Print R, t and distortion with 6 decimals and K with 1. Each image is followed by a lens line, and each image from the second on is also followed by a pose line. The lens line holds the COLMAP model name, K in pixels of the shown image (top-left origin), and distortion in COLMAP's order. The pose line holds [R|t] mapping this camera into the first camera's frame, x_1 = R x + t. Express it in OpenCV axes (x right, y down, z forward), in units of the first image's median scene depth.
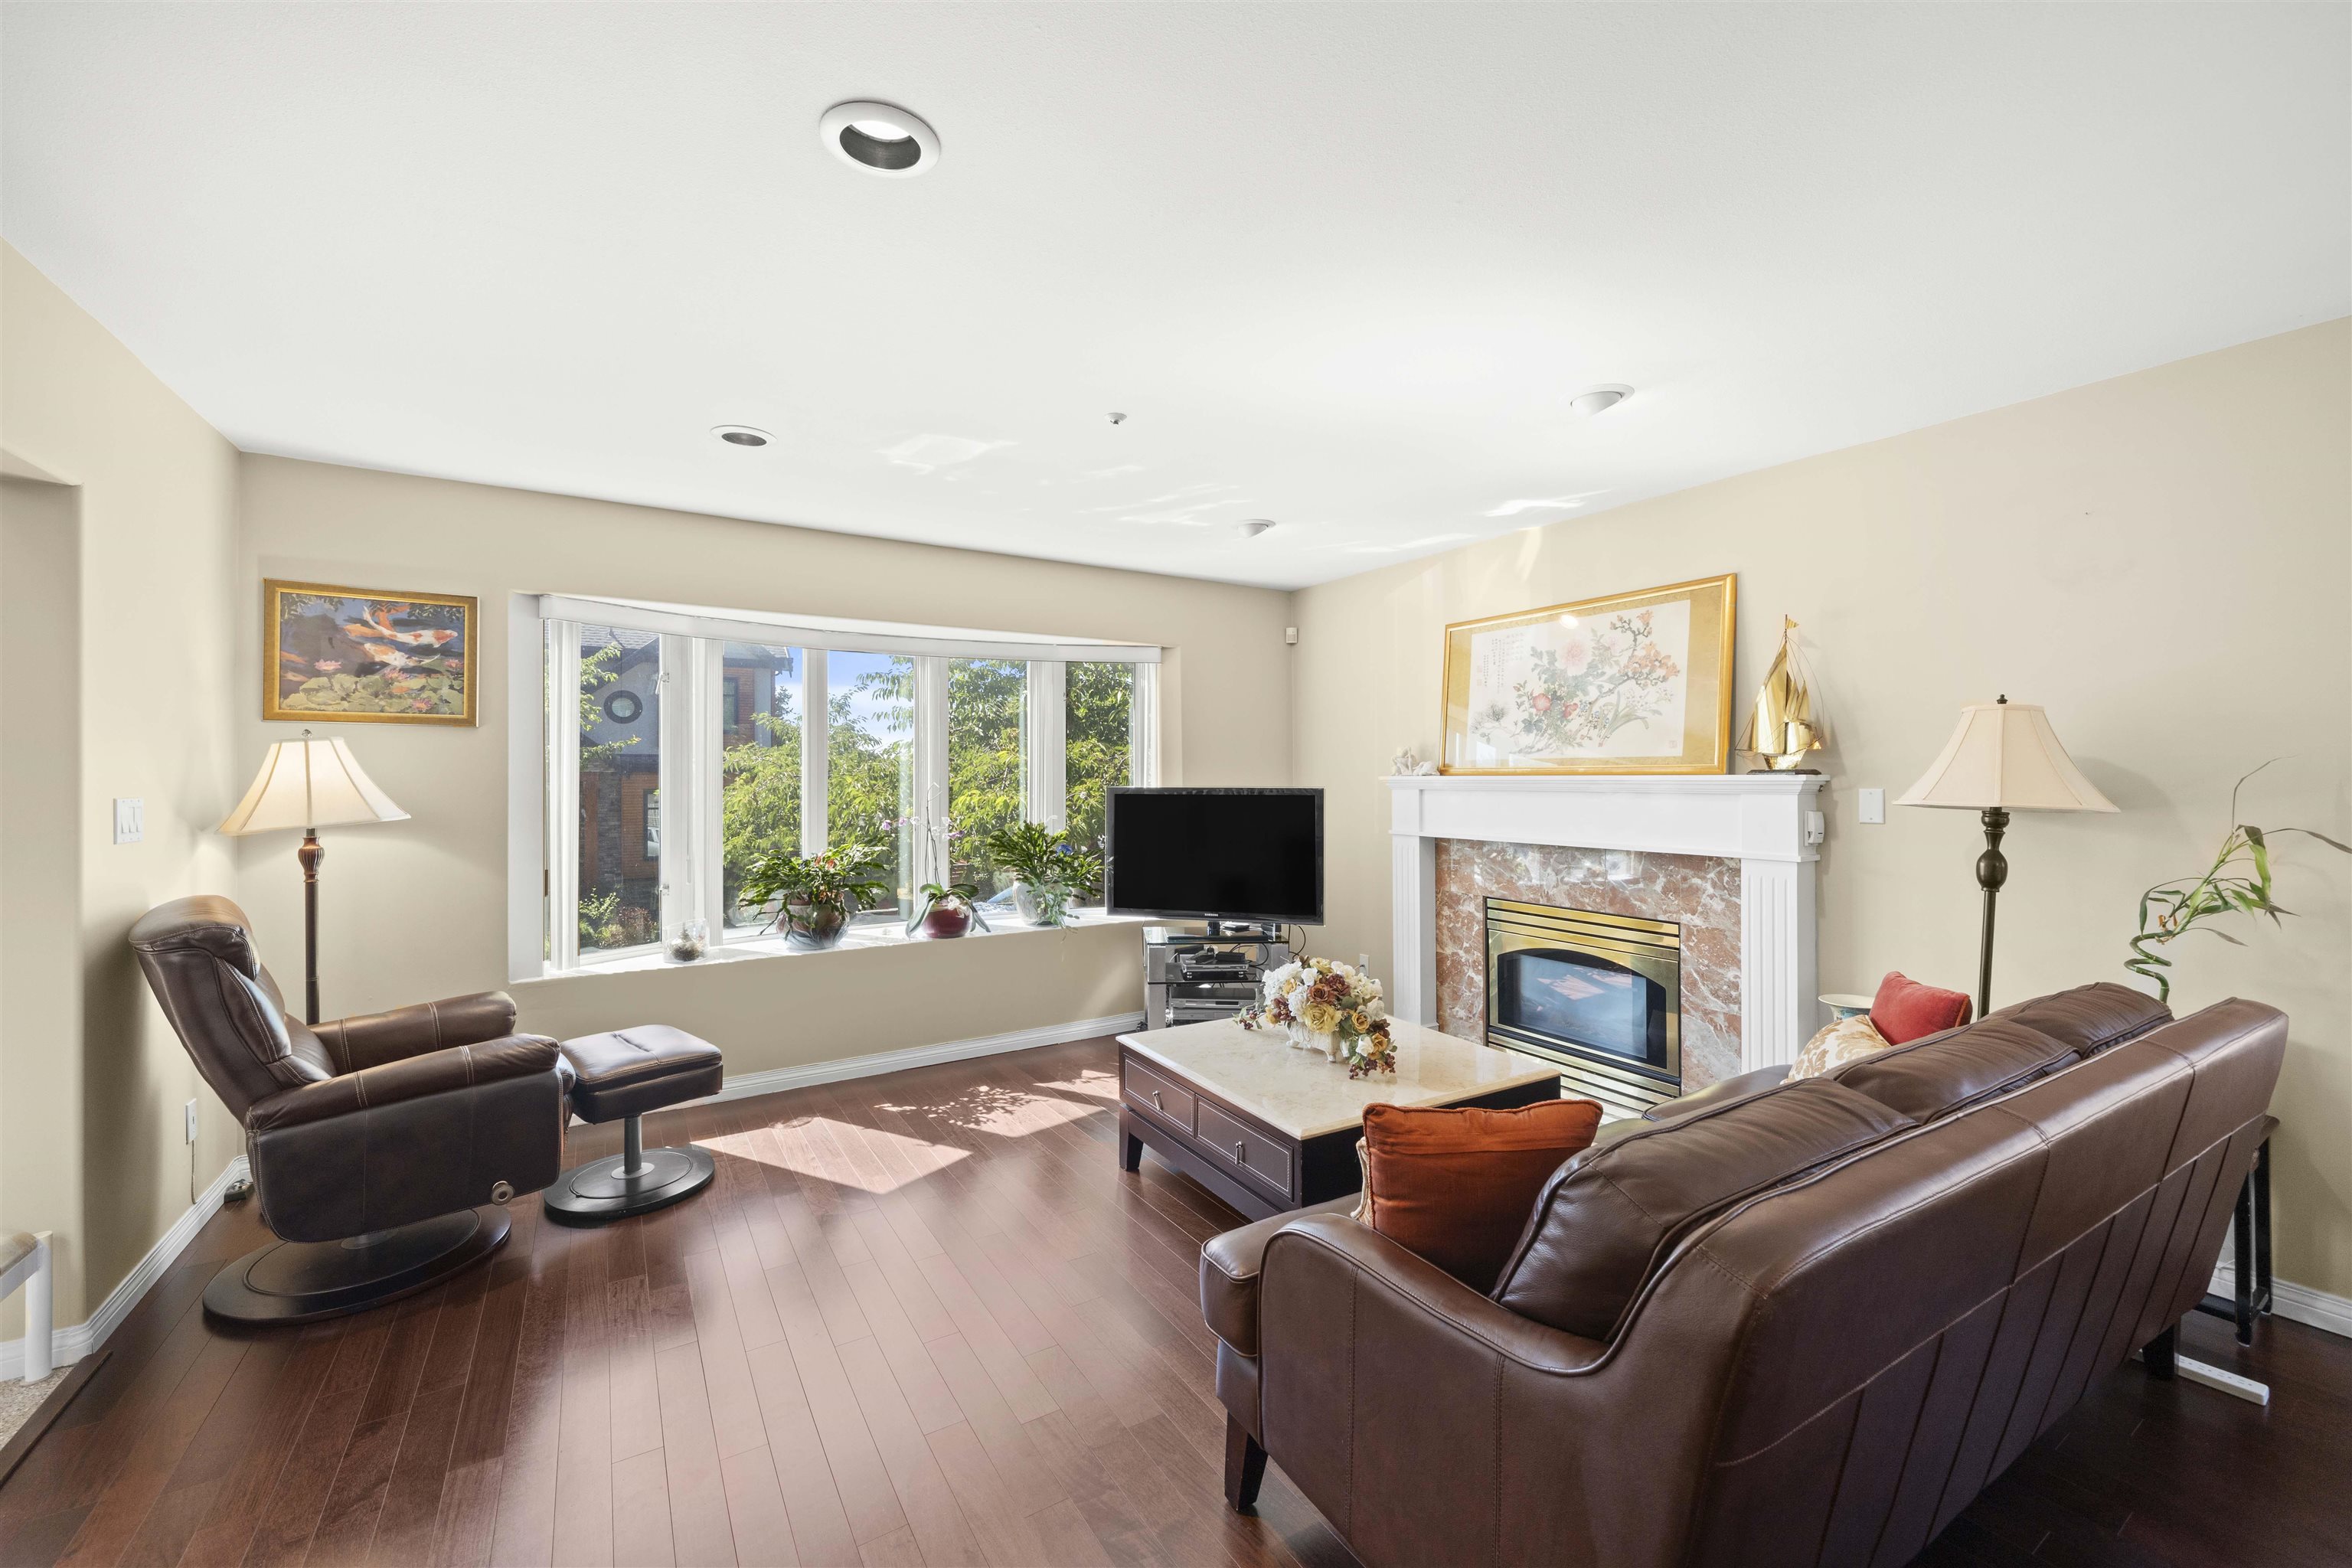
lens RADIAL K [[931.1, 0, 1168.5], [0, 931.1, 767.5], [0, 0, 1]] dist [0.000367, -0.000134]
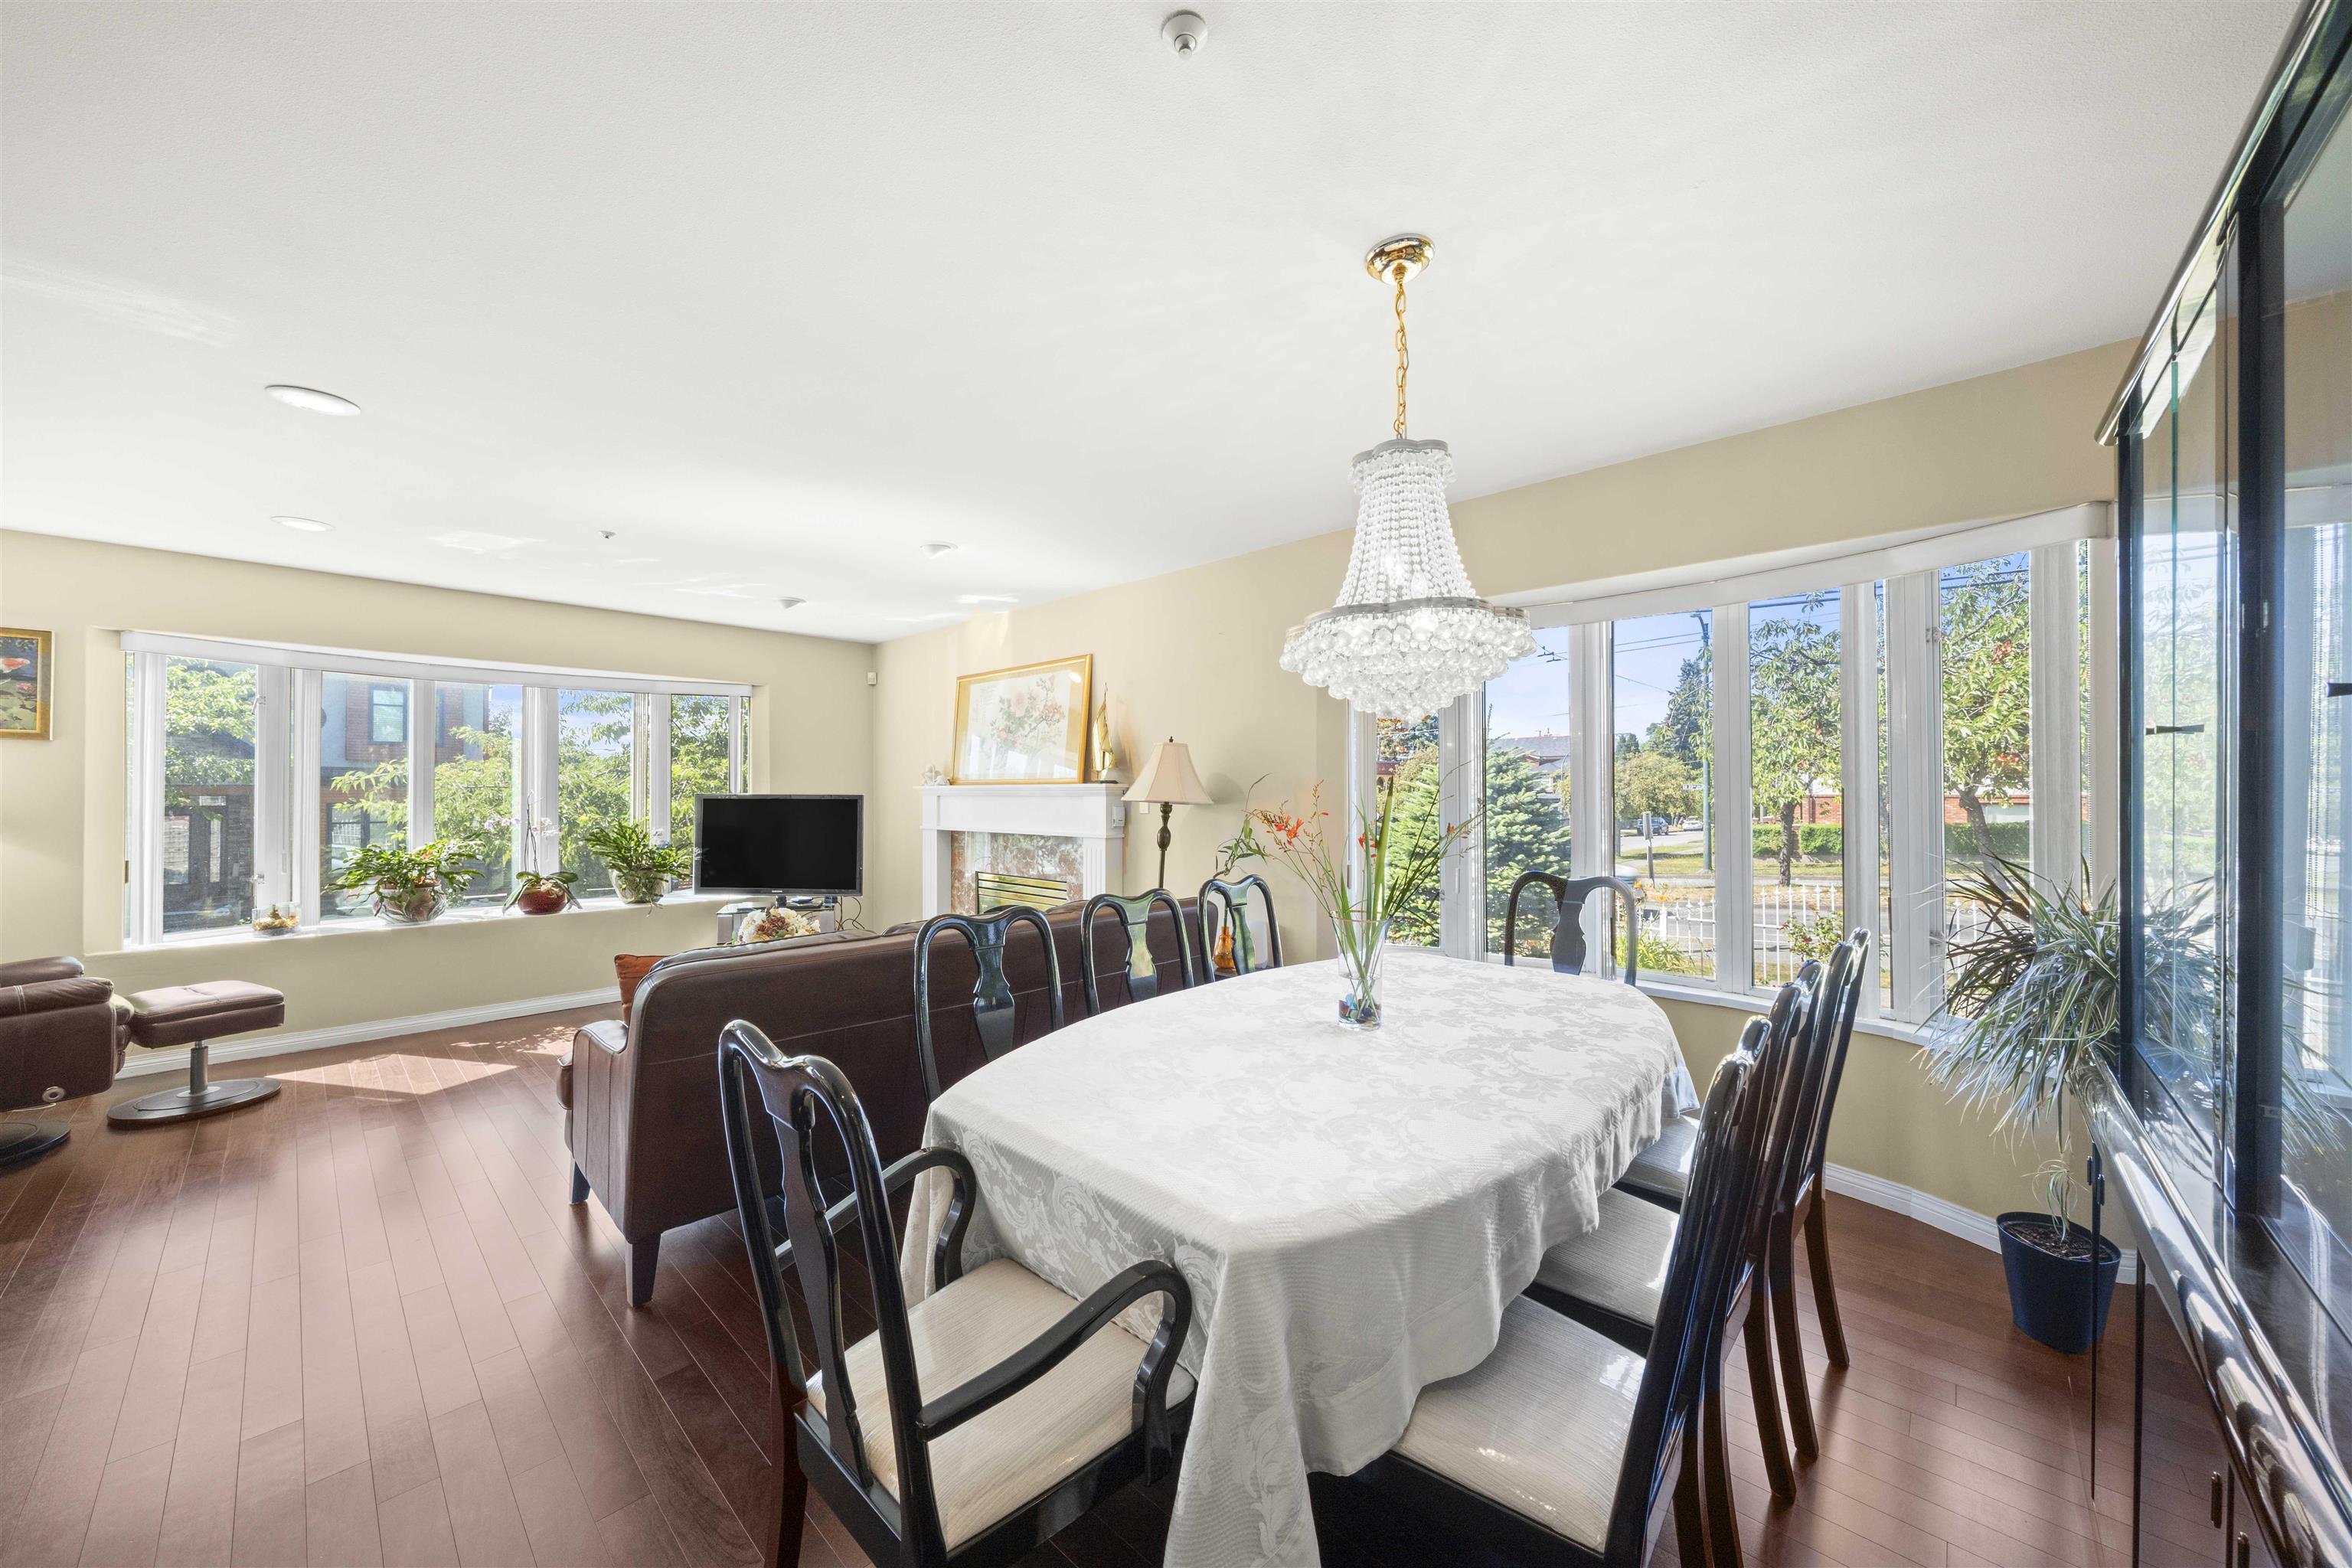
lens RADIAL K [[856.8, 0, 1166.2], [0, 856.8, 781.6], [0, 0, 1]] dist [-0.001730, -0.000027]
pose [[0.970628, 0.004360, 0.240544, 0.340868], [-0.003543, 0.999986, -0.003829, 0.007795], [-0.240557, 0.002864, 0.970631, -0.362603]]
